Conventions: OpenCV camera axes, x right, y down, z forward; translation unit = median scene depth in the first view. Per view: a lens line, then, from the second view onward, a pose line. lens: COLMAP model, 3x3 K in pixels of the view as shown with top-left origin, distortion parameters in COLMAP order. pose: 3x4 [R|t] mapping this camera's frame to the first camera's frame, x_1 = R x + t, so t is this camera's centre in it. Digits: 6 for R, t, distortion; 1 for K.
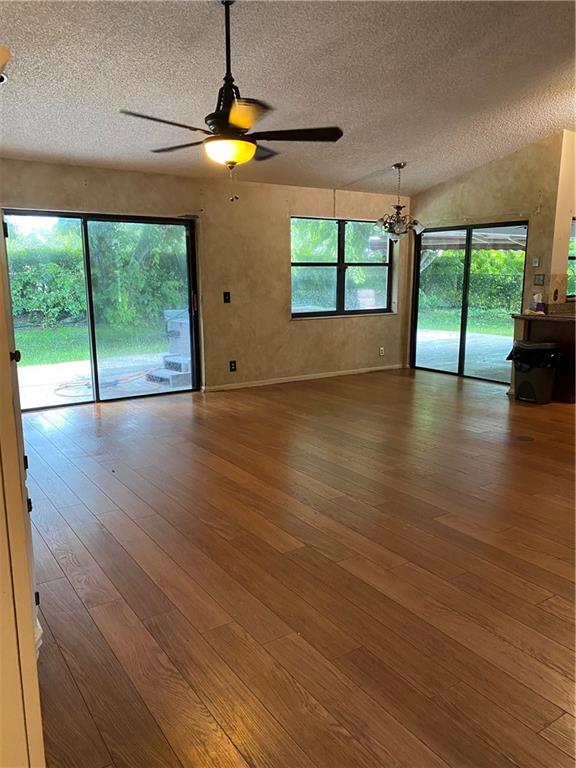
lens RADIAL K [[583.0, 0, 290.1], [0, 583.0, 387.2], [0, 0, 1]] dist [0.008073, 0.000458]
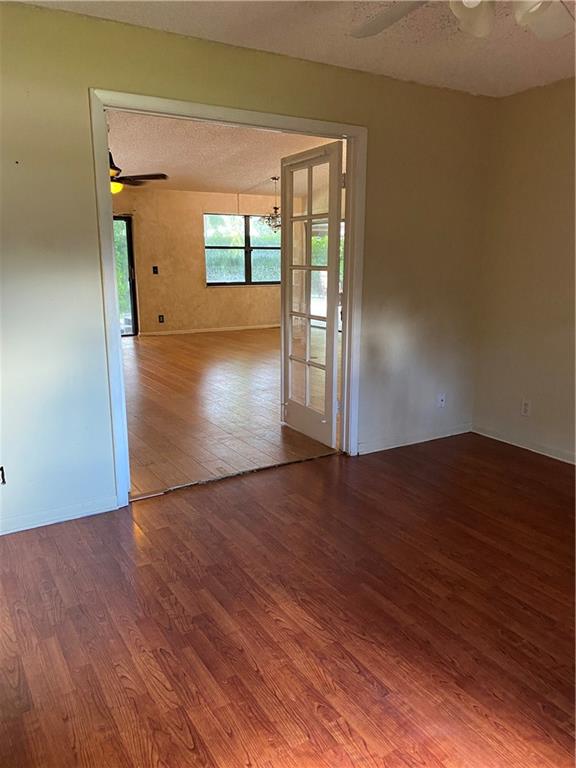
lens RADIAL K [[583.0, 0, 285.7], [0, 583.0, 381.5], [0, 0, 1]] dist [0.008073, 0.000458]
pose [[0.998868, 0.016151, -0.044731, 0.264431], [-0.015409, 0.999739, 0.016870, 0.085999], [0.044992, -0.016161, 0.998857, -0.402875]]
